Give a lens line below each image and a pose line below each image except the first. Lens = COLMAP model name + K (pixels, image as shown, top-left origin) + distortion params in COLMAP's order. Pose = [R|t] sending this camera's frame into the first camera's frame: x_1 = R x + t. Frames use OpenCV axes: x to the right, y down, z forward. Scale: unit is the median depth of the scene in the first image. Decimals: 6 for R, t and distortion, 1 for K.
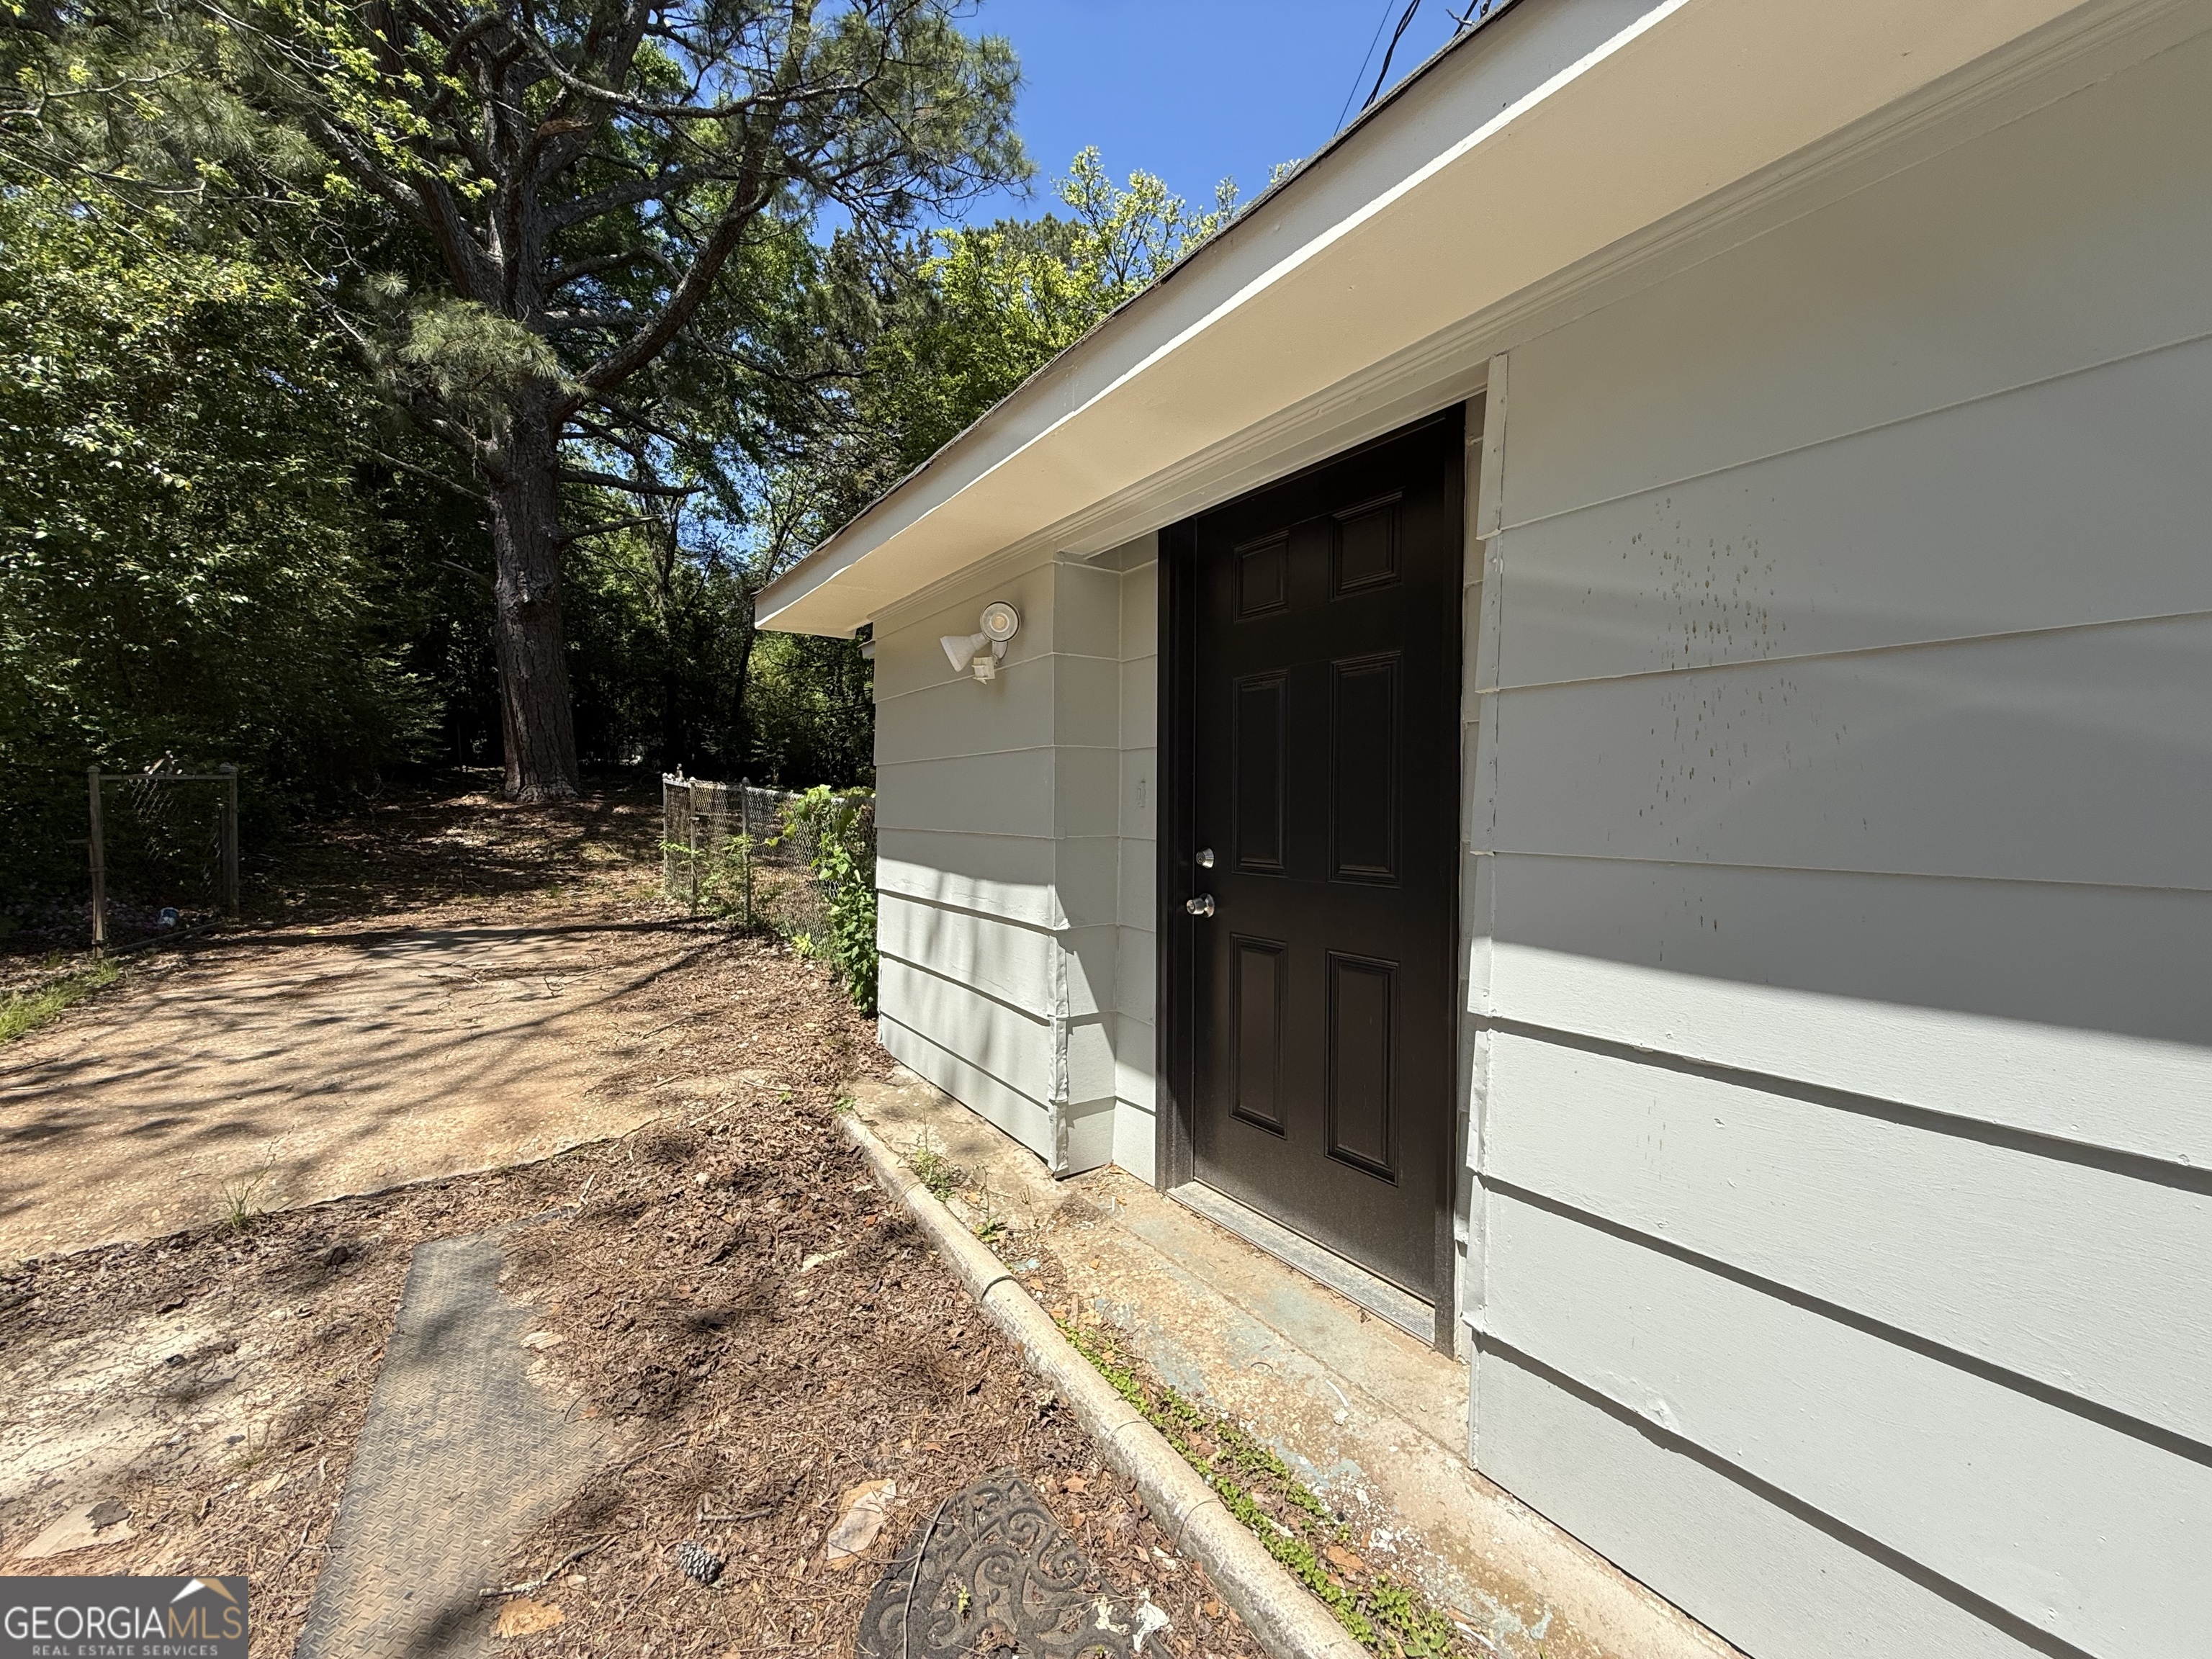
lens RADIAL K [[880.5, 0, 1101.8], [0, 880.5, 829.8], [0, 0, 1]] dist [-0.000125, -0.000069]
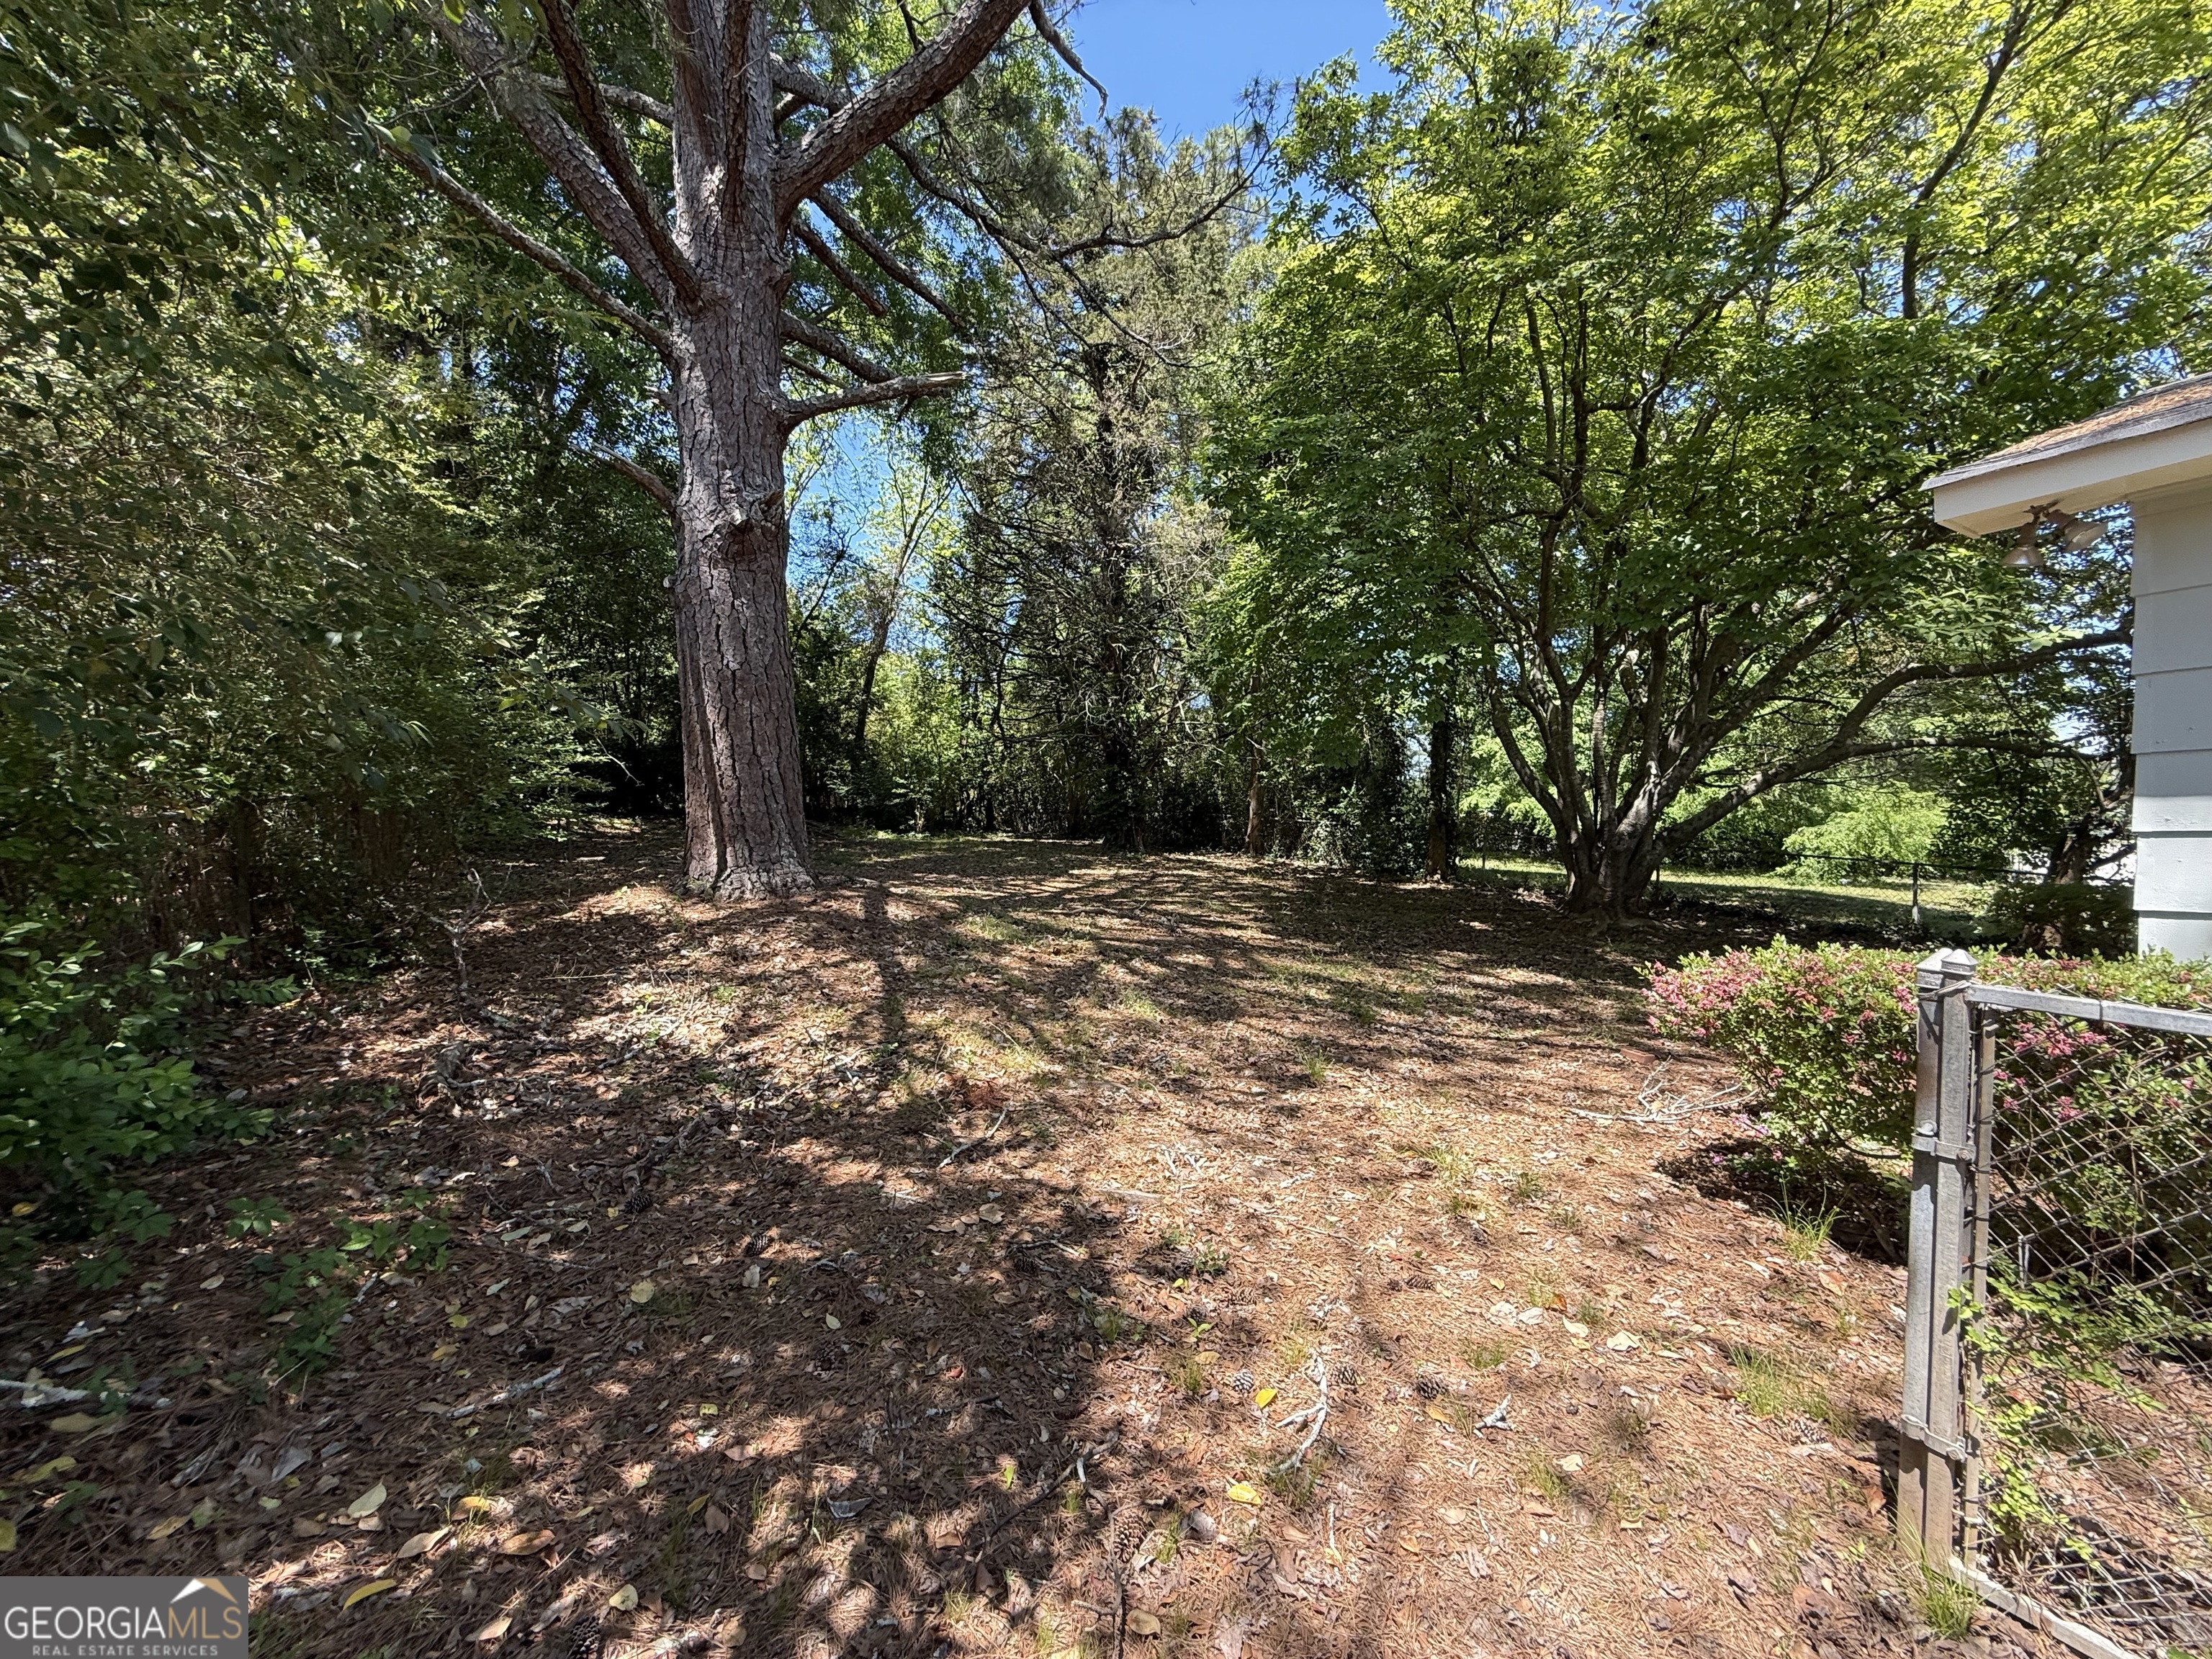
lens RADIAL K [[880.5, 0, 1101.8], [0, 880.5, 829.8], [0, 0, 1]] dist [-0.000125, -0.000069]
pose [[0.999121, -0.011232, -0.040374, -0.408932], [0.009768, 0.999294, -0.036282, -0.052711], [0.040753, 0.035856, 0.998526, 0.478949]]
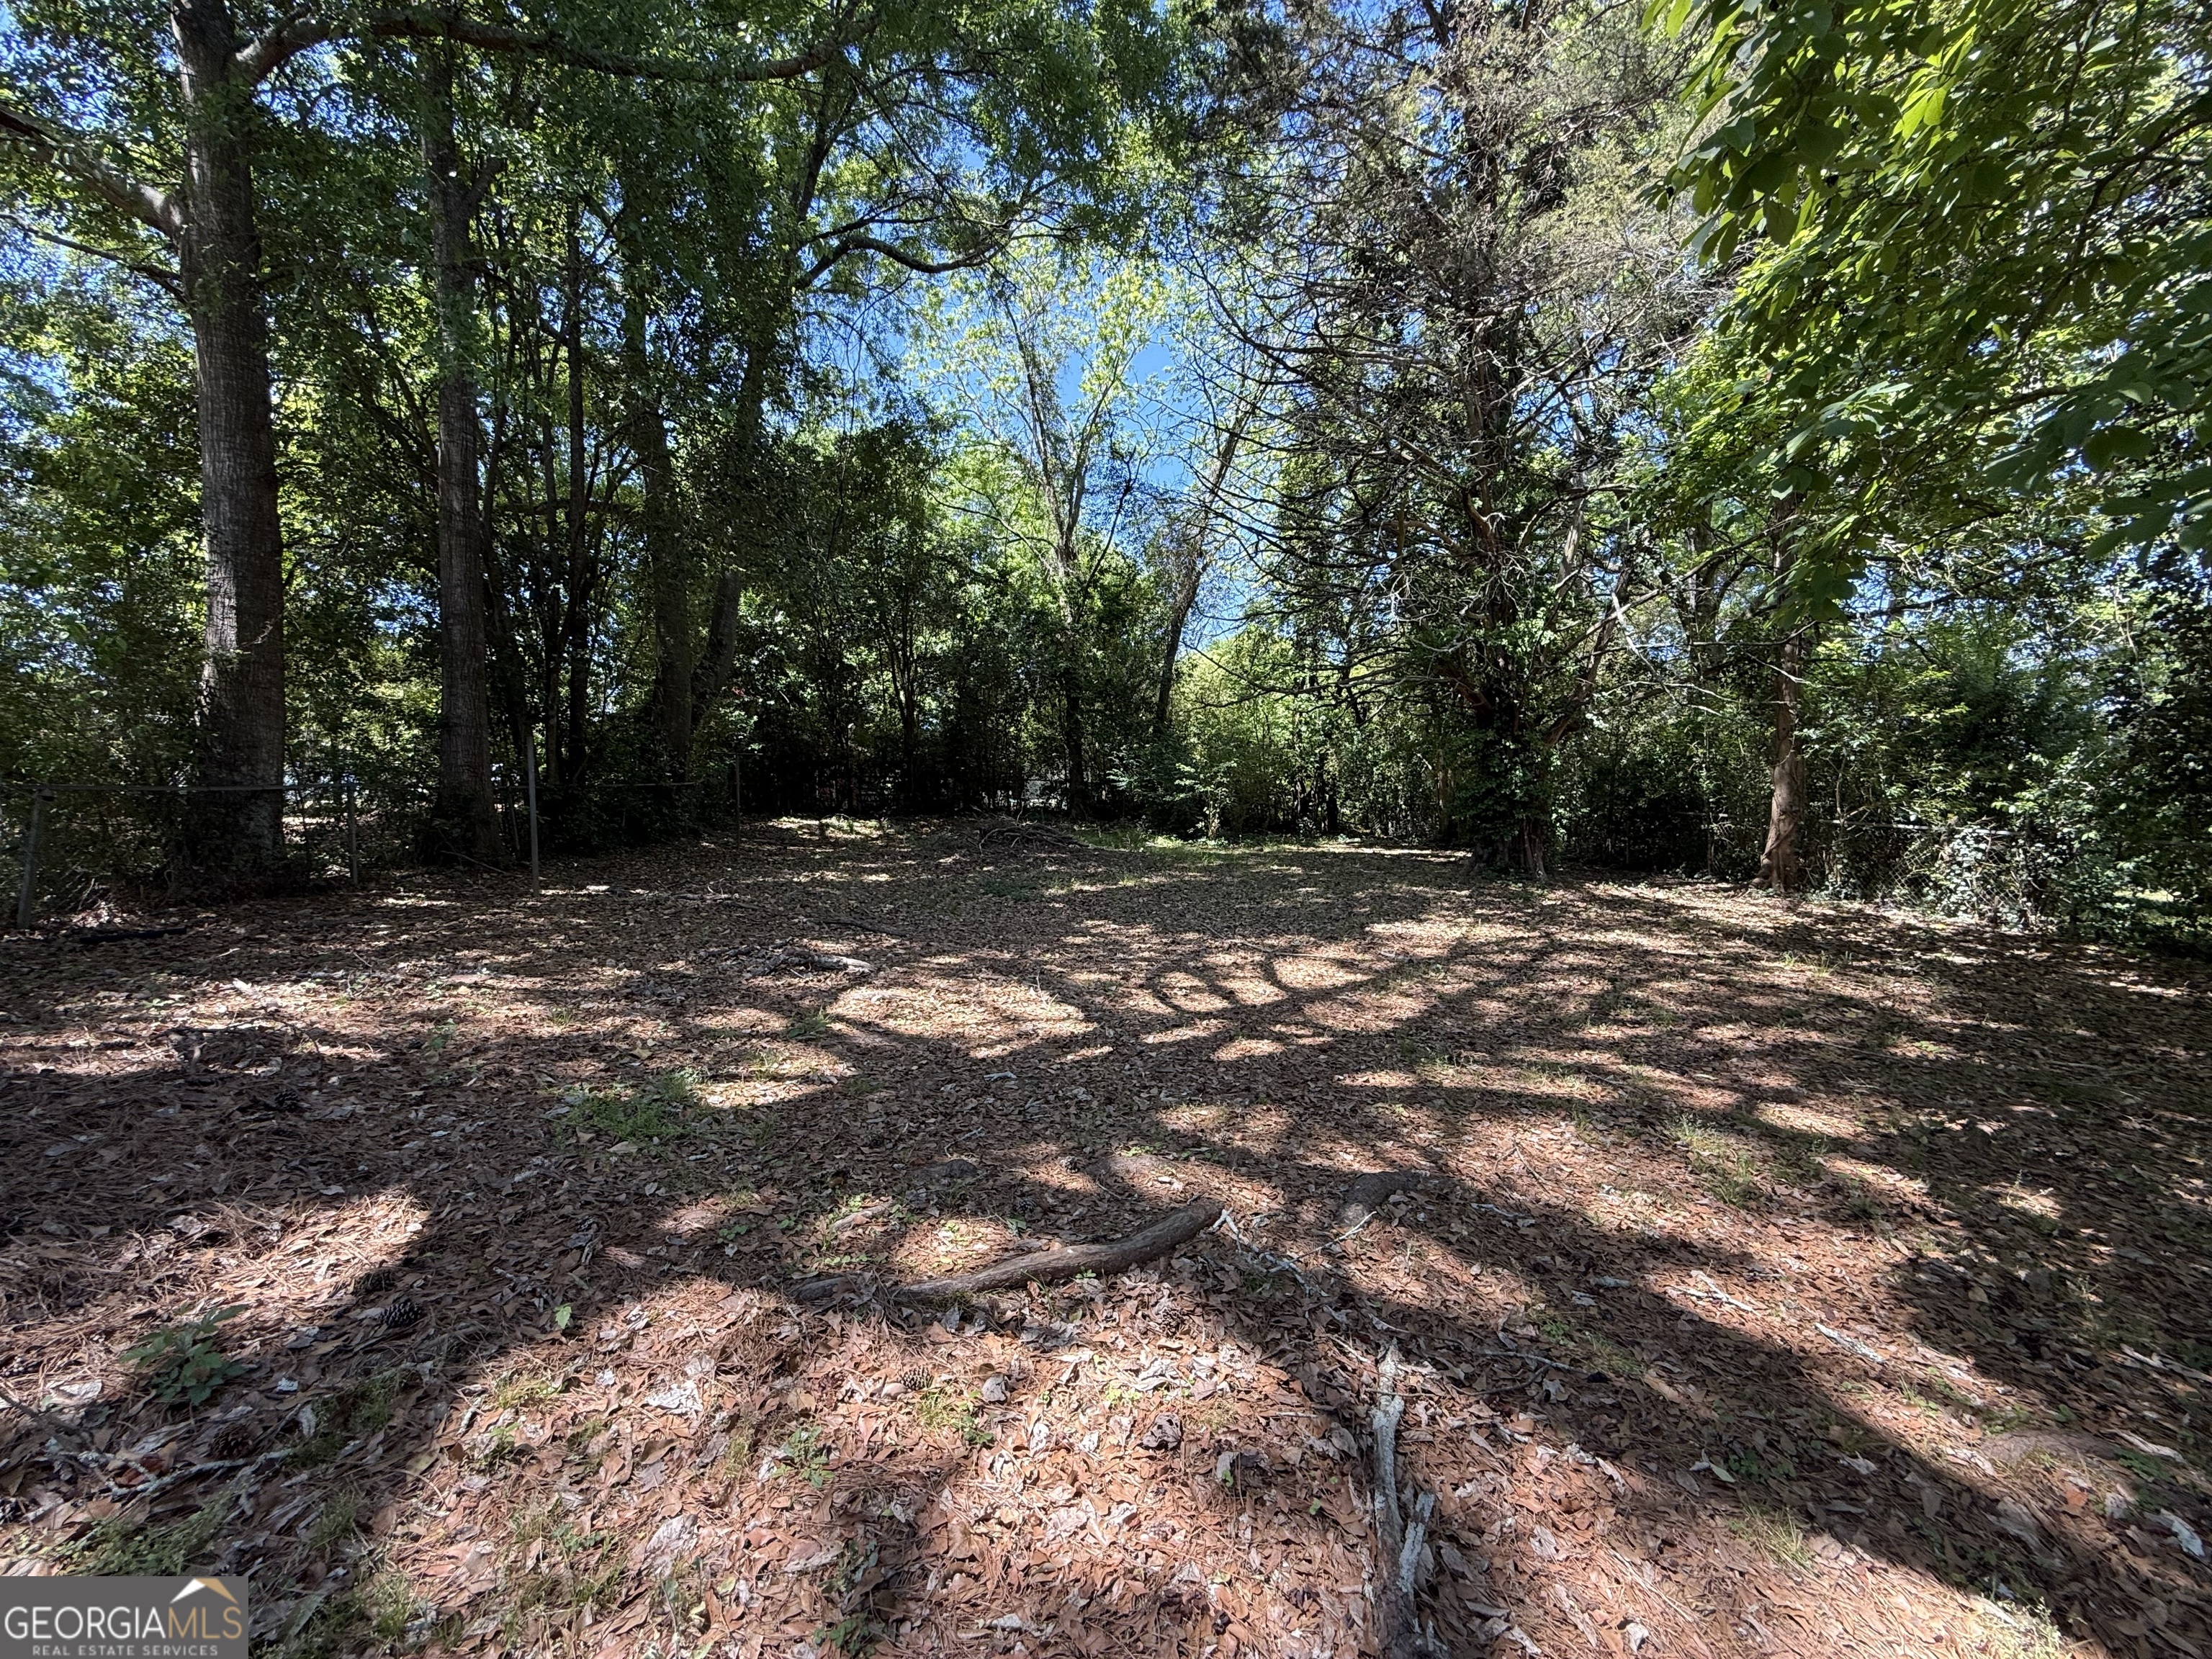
lens RADIAL K [[898.0, 0, 1108.5], [0, 898.0, 826.4], [0, 0, 1]] dist [0.015556, -0.000087]
pose [[0.886440, -0.008162, -0.462771, -0.366611], [-0.008606, 0.999381, -0.034112, -0.090248], [0.462763, 0.034221, 0.885821, 1.037306]]
